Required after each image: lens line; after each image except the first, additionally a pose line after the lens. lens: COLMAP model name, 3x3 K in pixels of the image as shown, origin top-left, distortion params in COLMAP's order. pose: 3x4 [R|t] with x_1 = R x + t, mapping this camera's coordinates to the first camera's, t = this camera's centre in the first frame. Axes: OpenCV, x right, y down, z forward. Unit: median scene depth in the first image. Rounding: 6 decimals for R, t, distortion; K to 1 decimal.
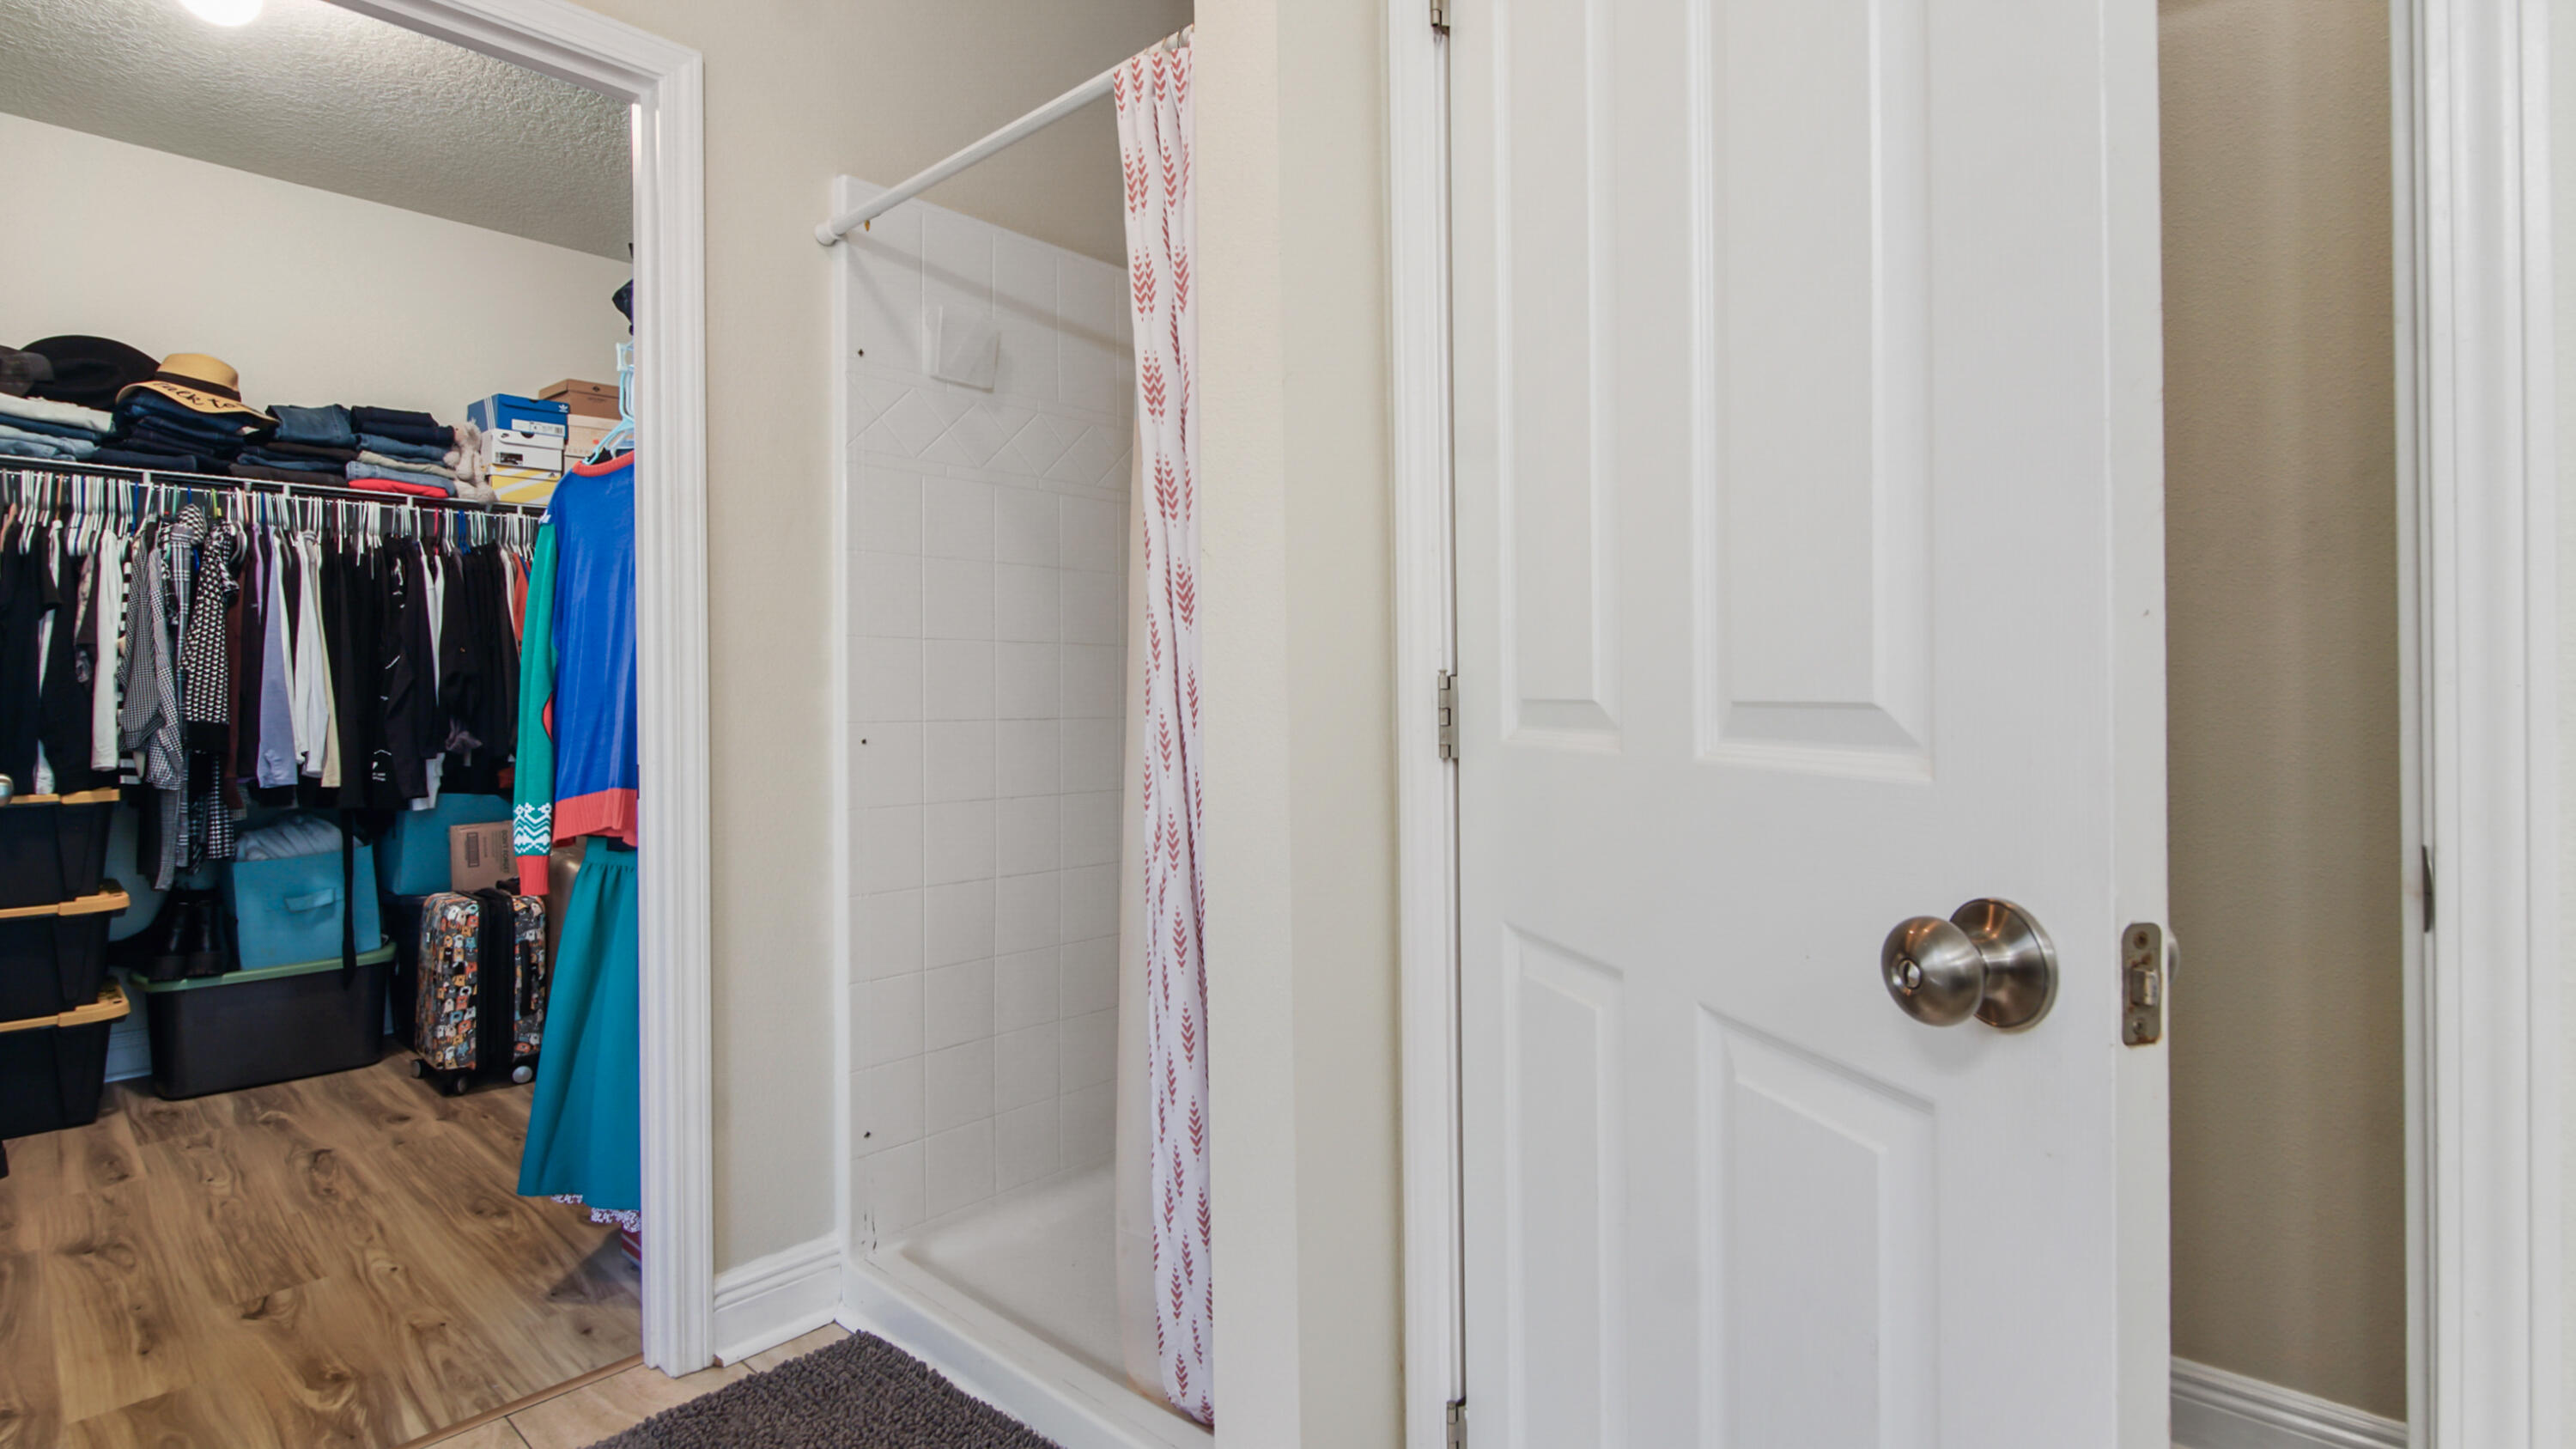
lens RADIAL K [[1183.4, 0, 1307.5], [0, 1183.4, 688.7], [0, 0, 1]] dist [-0.025260, 0.004681]
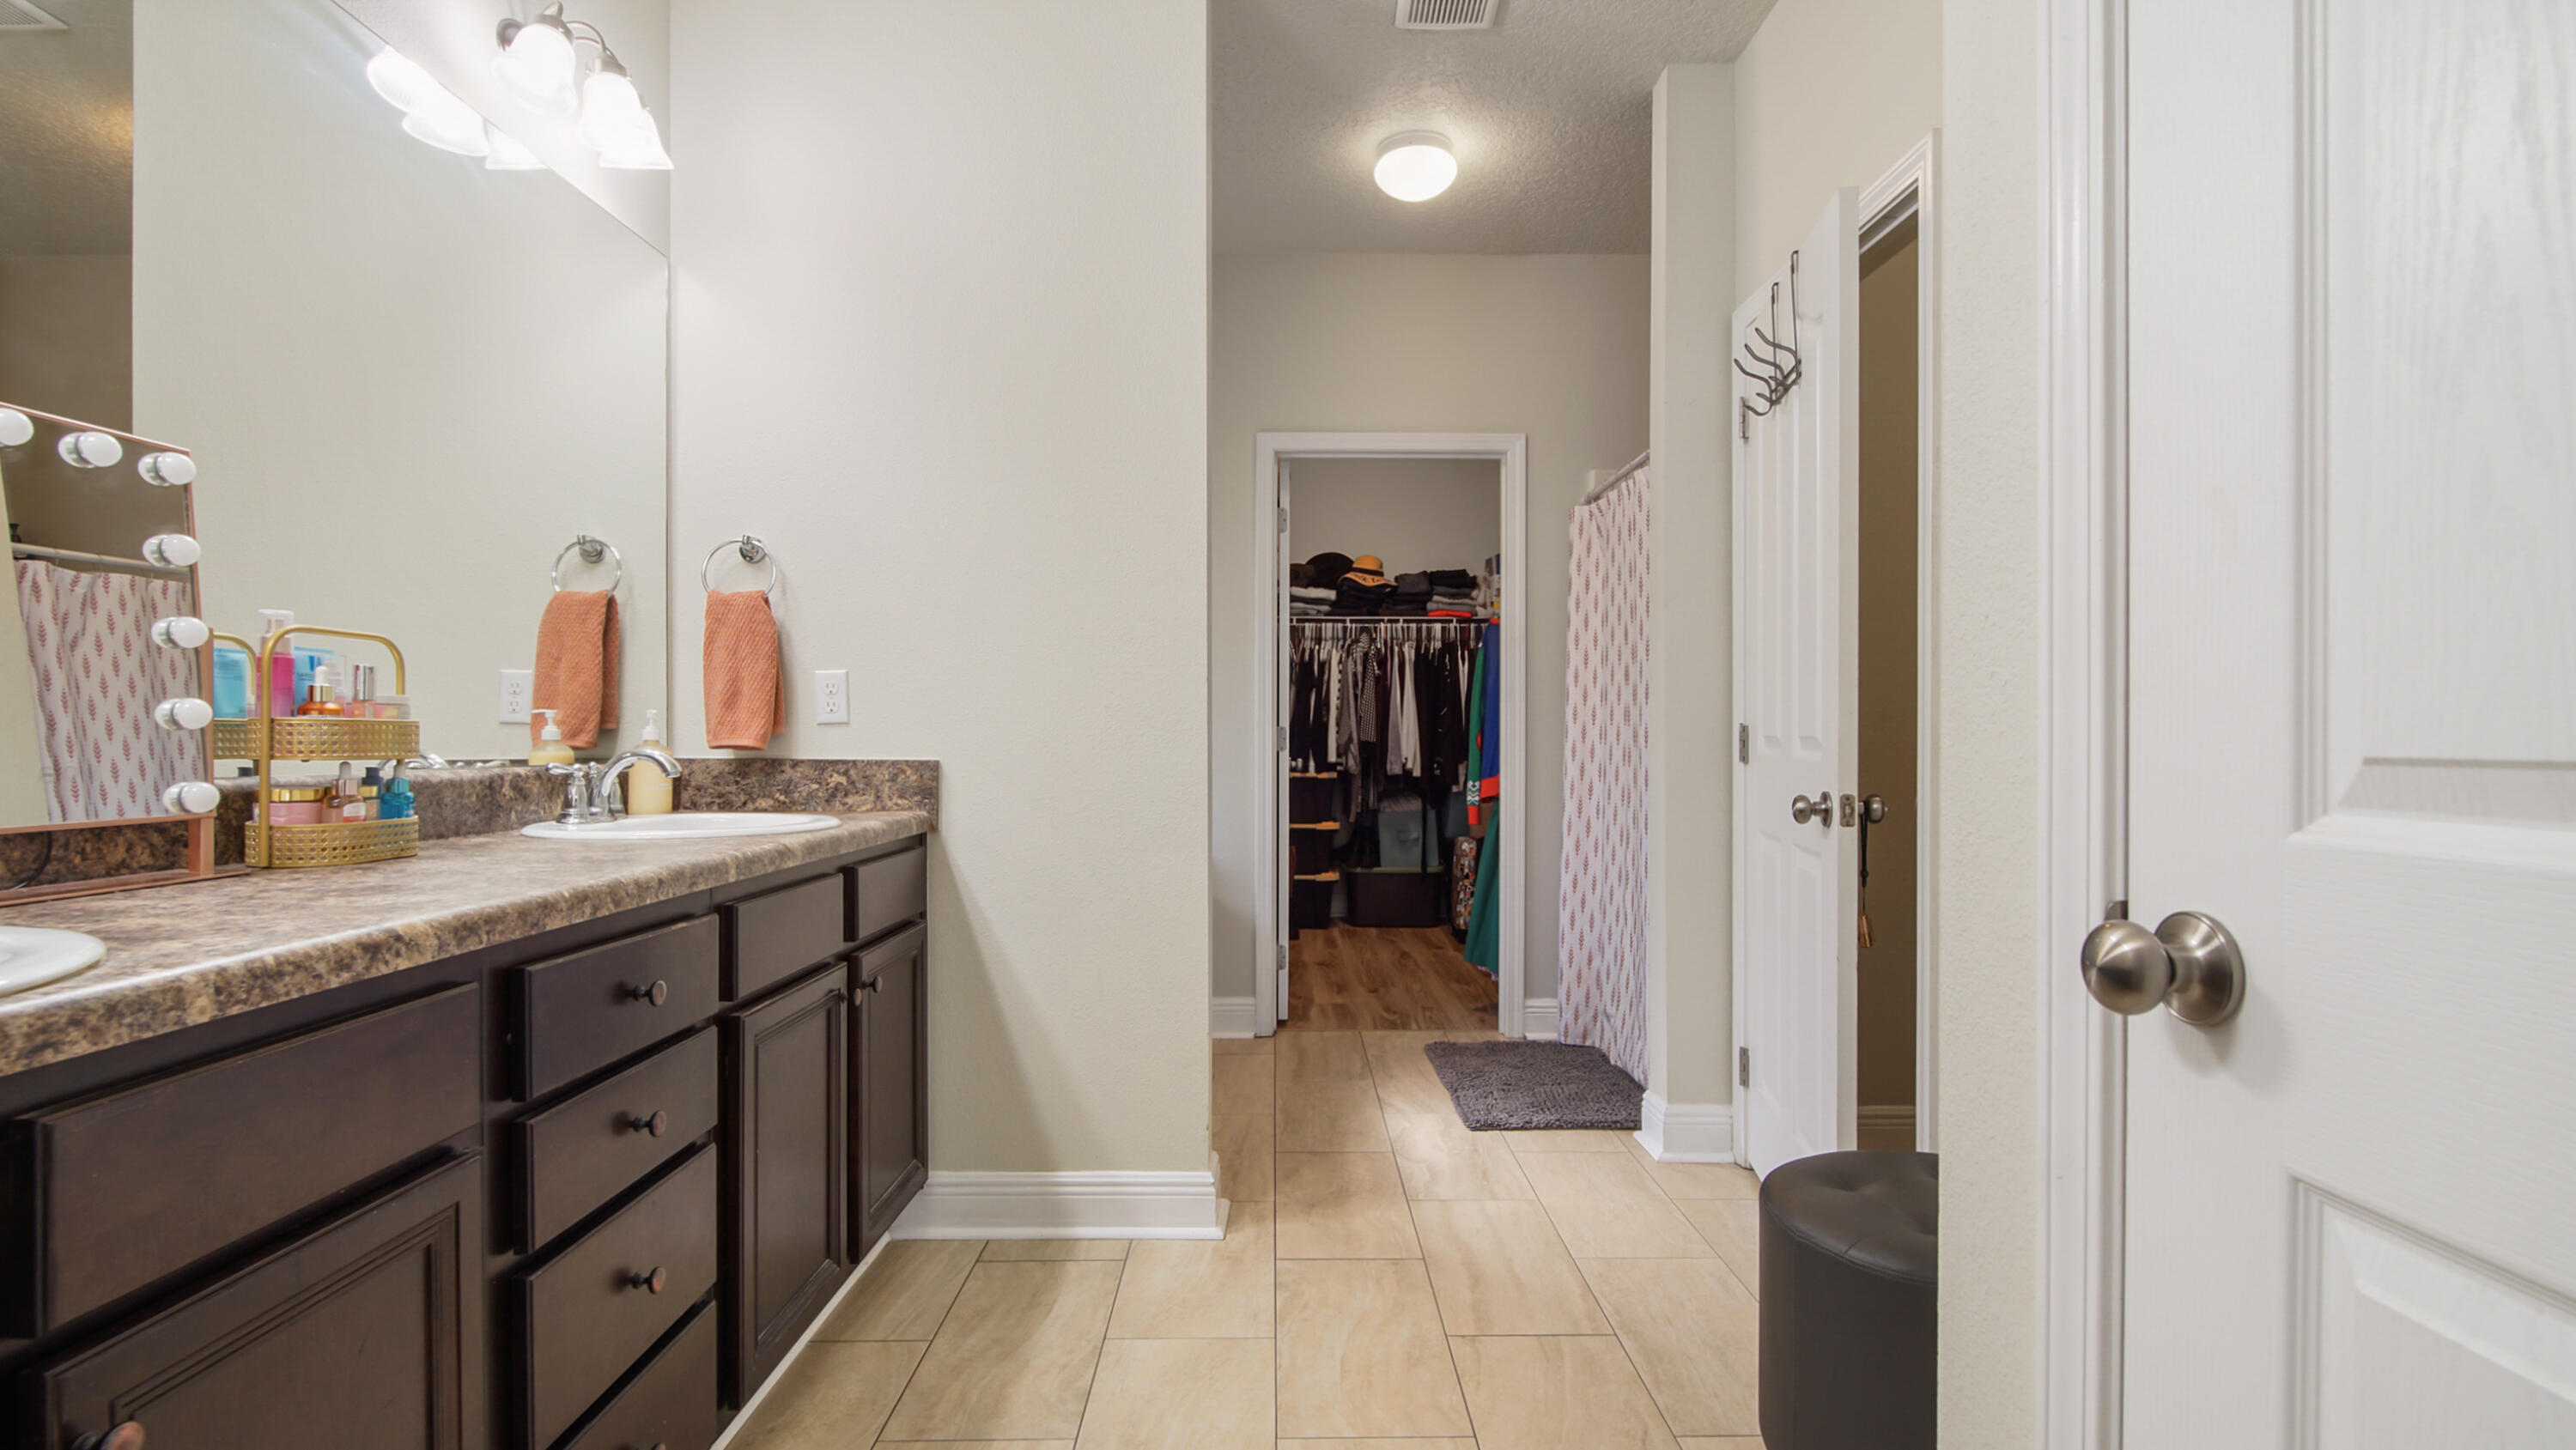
lens RADIAL K [[1183.1, 0, 1291.1], [0, 1183.1, 731.5], [0, 0, 1]] dist [-0.025260, 0.004681]
pose [[0.663296, 0.010595, -0.748282, 0.496292], [-0.006074, 0.999943, 0.008775, -0.005562], [0.748333, -0.001275, 0.663323, -0.460362]]
